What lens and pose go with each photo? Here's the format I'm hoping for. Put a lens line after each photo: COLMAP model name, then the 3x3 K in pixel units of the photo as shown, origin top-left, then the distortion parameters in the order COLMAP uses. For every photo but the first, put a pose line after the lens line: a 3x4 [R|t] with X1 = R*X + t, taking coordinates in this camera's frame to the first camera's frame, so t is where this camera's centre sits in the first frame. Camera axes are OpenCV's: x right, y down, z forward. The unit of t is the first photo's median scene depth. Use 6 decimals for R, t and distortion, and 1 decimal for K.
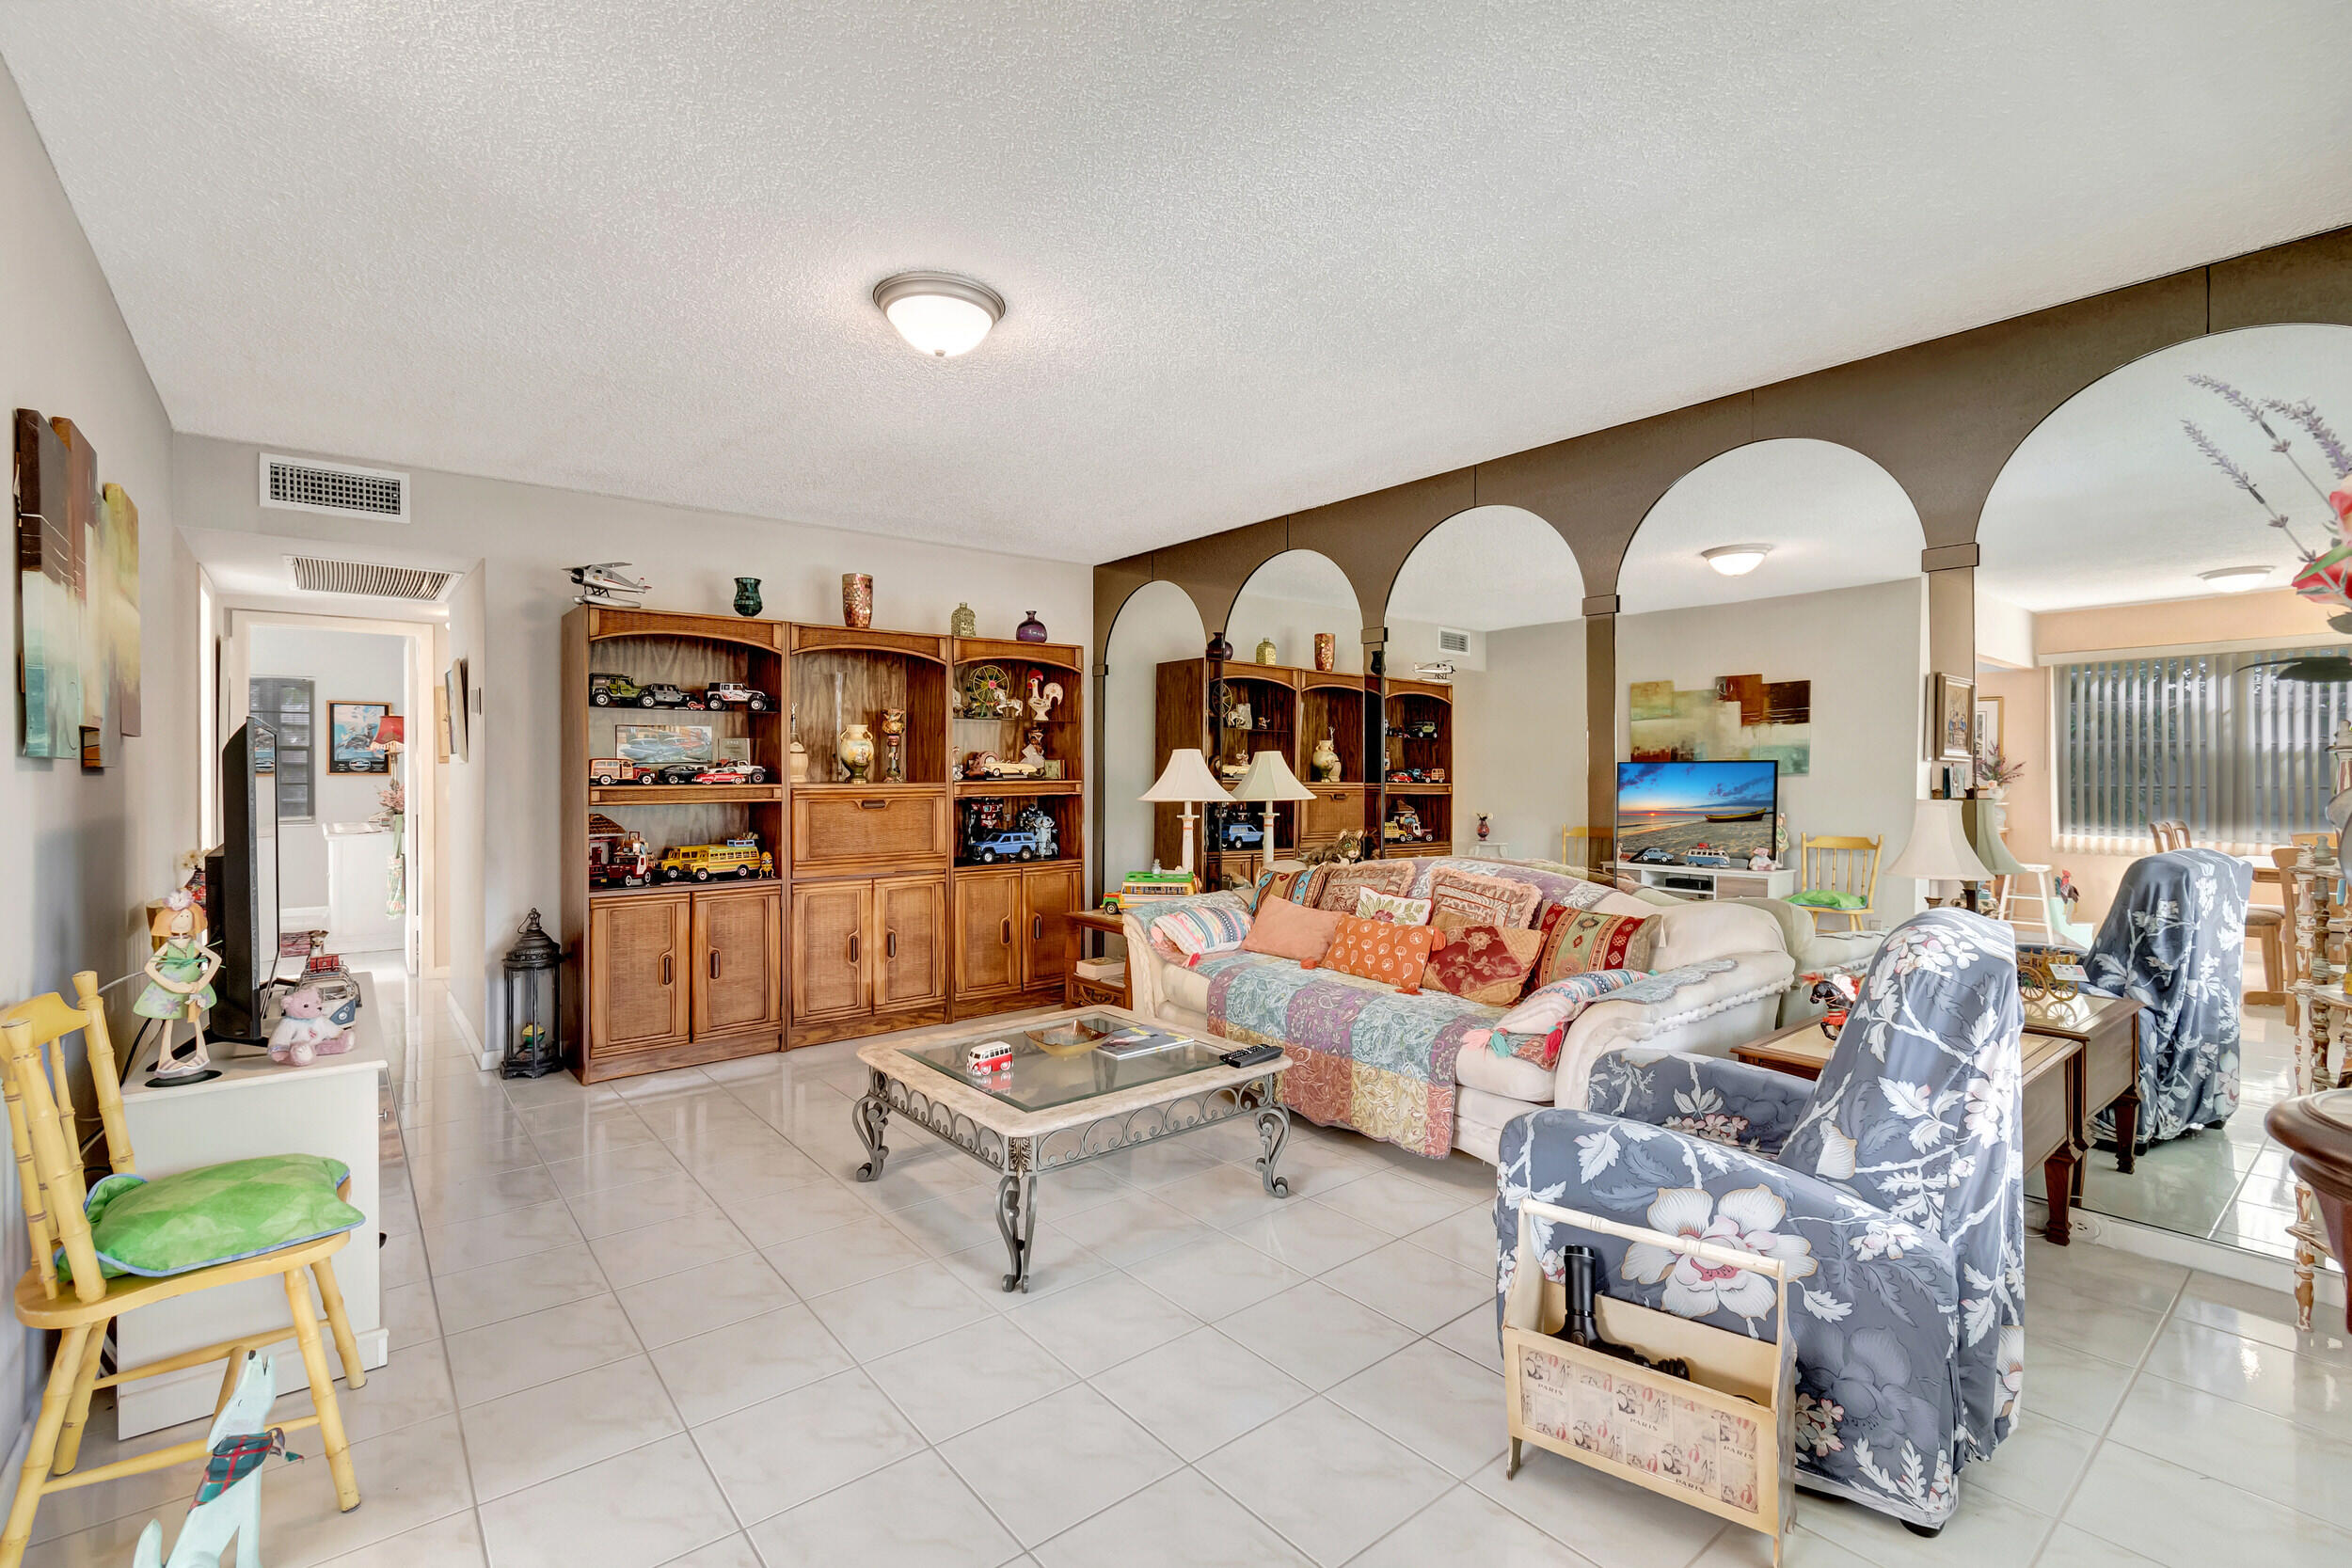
lens RADIAL K [[1040.3, 0, 1178.5], [0, 1040.3, 777.2], [0, 0, 1]] dist [-0.001440, 0.000114]
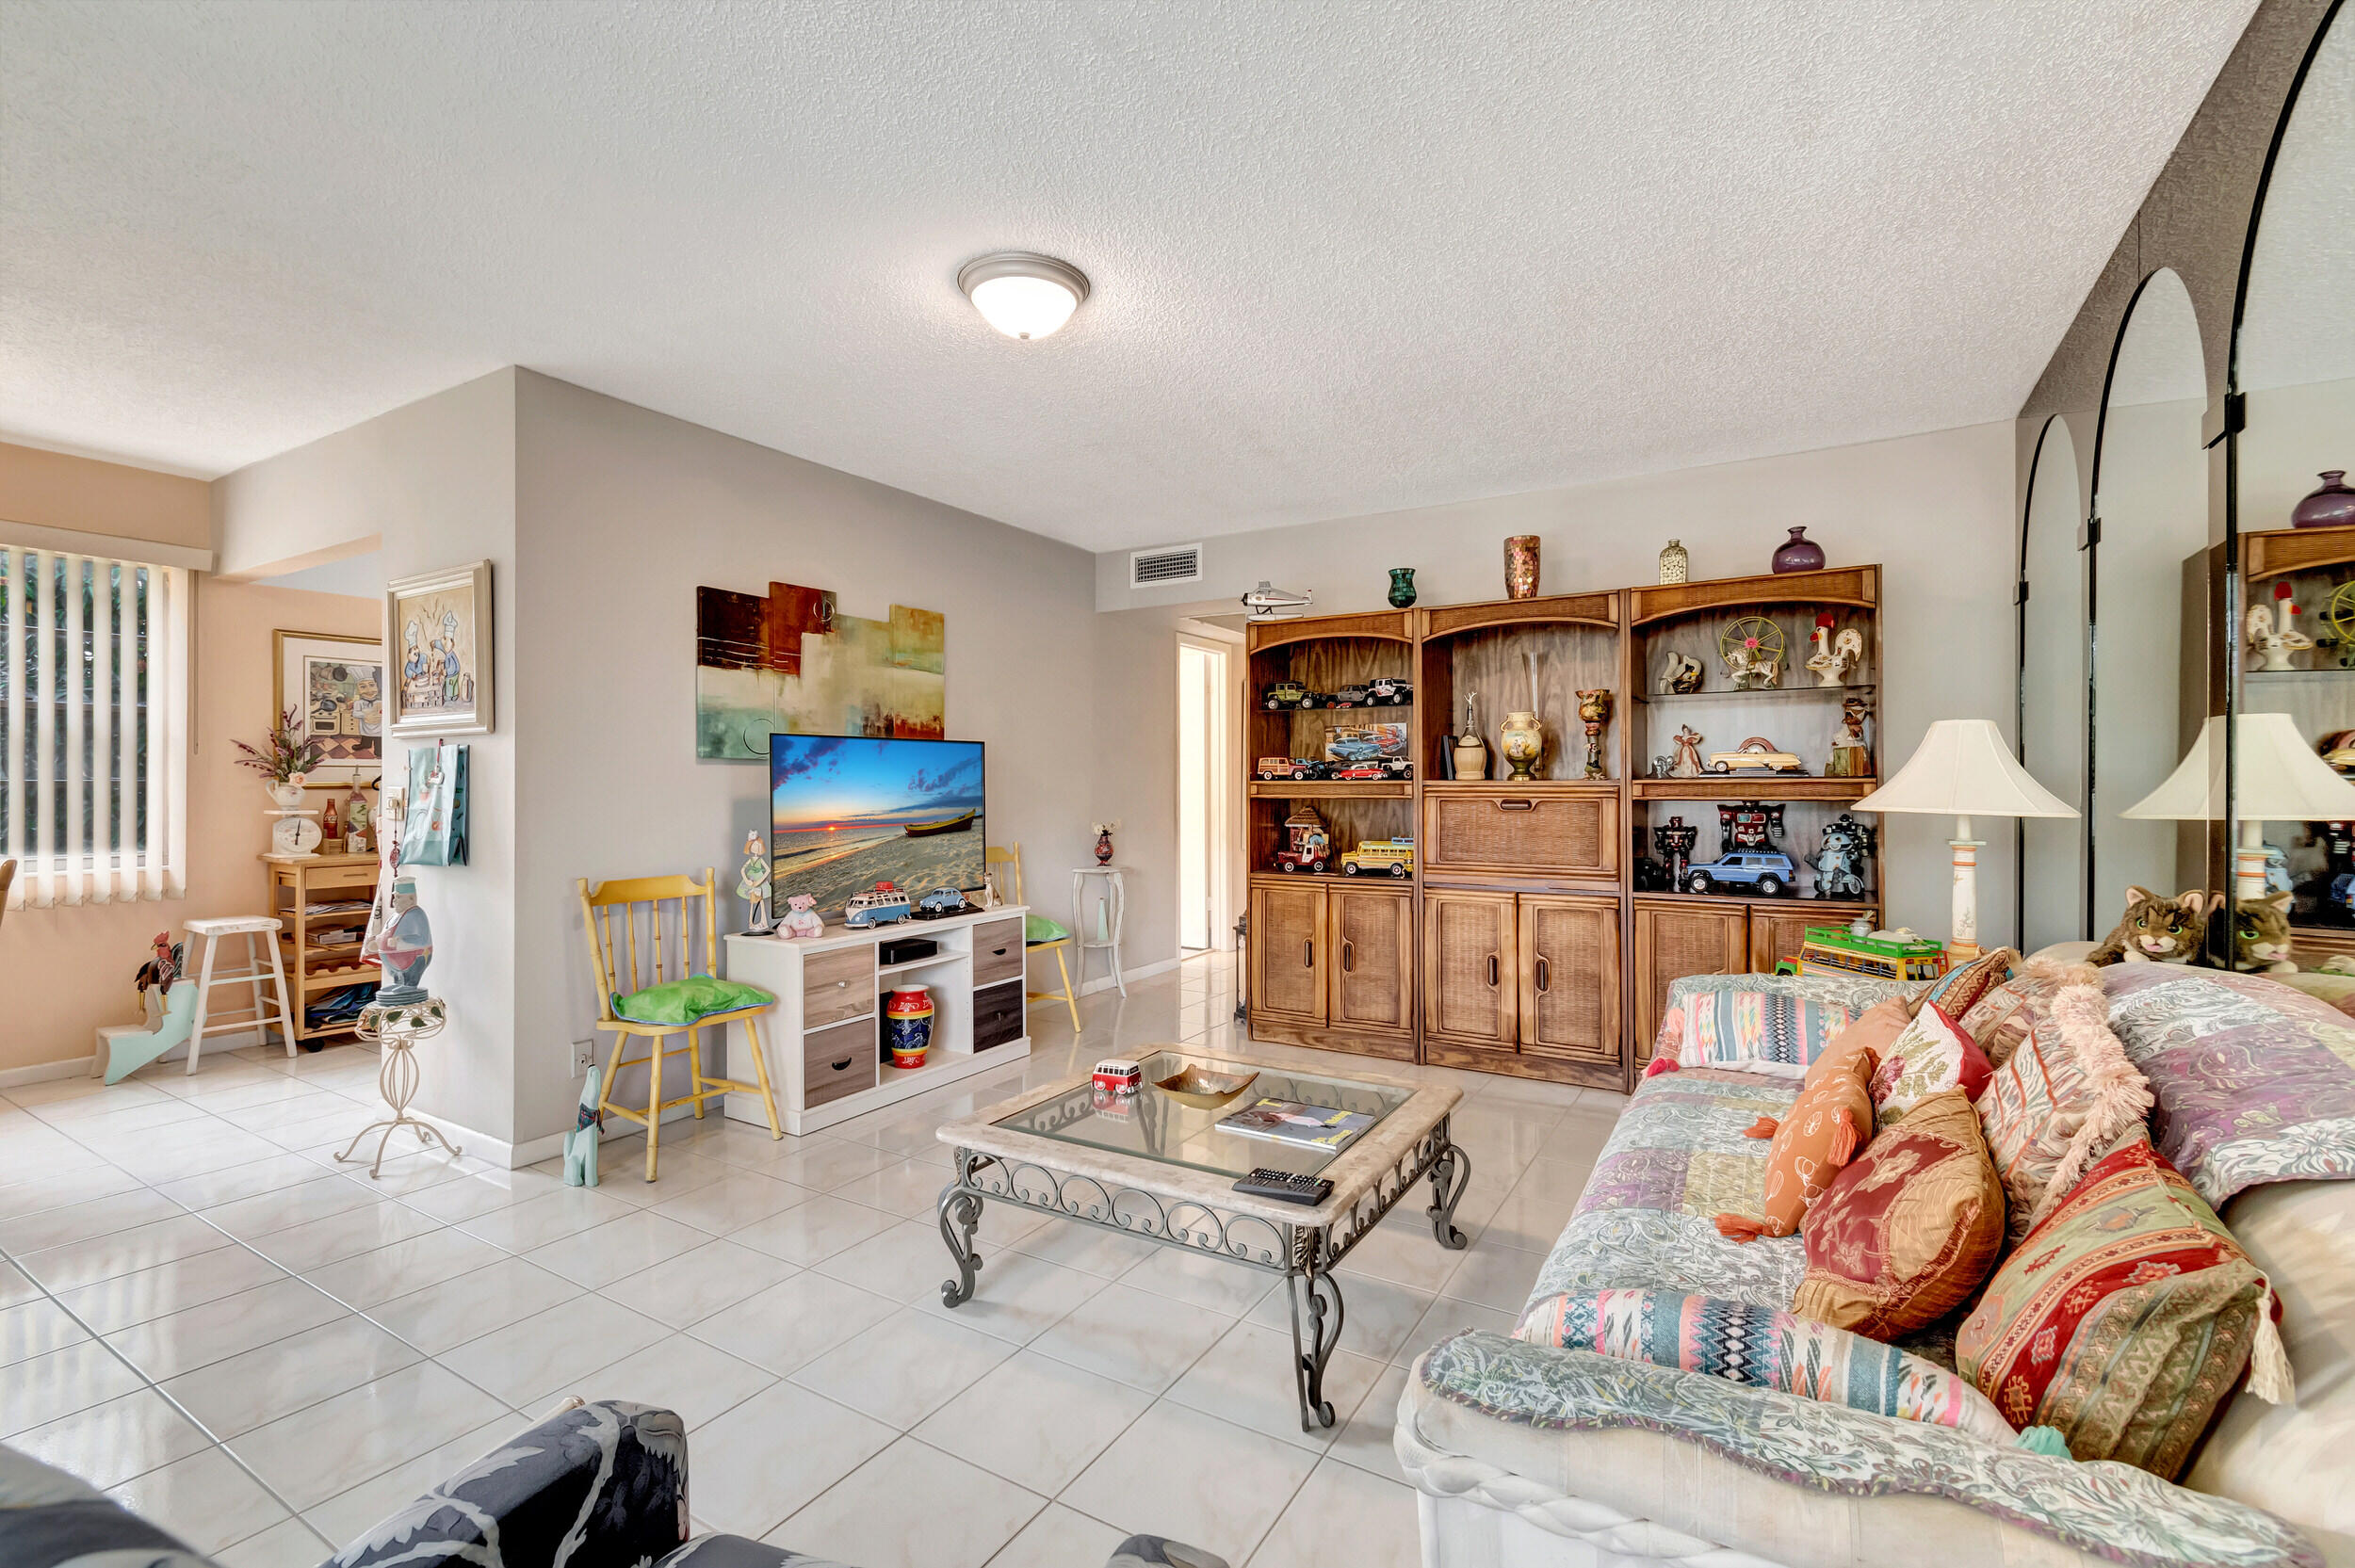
lens RADIAL K [[1041.6, 0, 1153.7], [0, 1041.6, 779.9], [0, 0, 1]] dist [-0.001440, 0.000114]
pose [[0.324738, 0.000251, -0.945804, 0.418318], [-0.004513, 0.999989, -0.001284, 0.008148], [0.945793, 0.004685, 0.324735, 0.448185]]
